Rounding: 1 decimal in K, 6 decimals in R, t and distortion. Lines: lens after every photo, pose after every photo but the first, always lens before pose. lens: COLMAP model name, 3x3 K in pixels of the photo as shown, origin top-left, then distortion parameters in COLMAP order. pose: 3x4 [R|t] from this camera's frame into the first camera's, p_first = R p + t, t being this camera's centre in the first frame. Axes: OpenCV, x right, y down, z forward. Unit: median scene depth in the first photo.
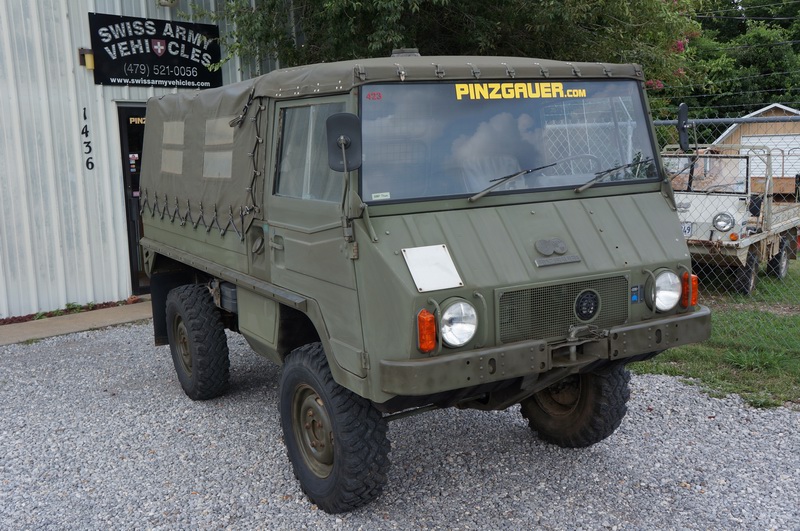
lens RADIAL K [[908.2, 0, 400.0], [0, 908.2, 265.5], [0, 0, 1]] dist [-0.011386, 0.256036]
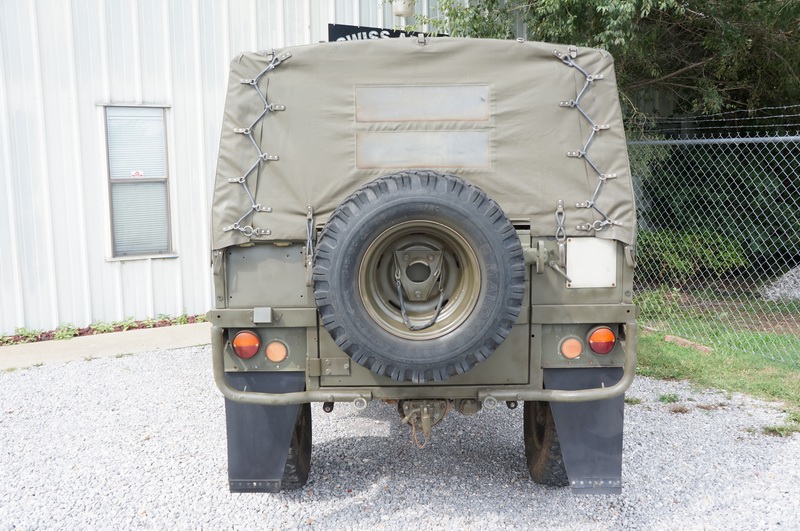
lens RADIAL K [[756.6, 0, 400.0], [0, 756.6, 265.5], [0, 0, 1]] dist [-0.112217, 0.192613]
pose [[0.961238, 0.059777, -0.269162, -0.038283], [-0.057032, 0.998210, 0.018014, -0.051453], [0.269757, -0.001965, 0.962926, 0.485664]]
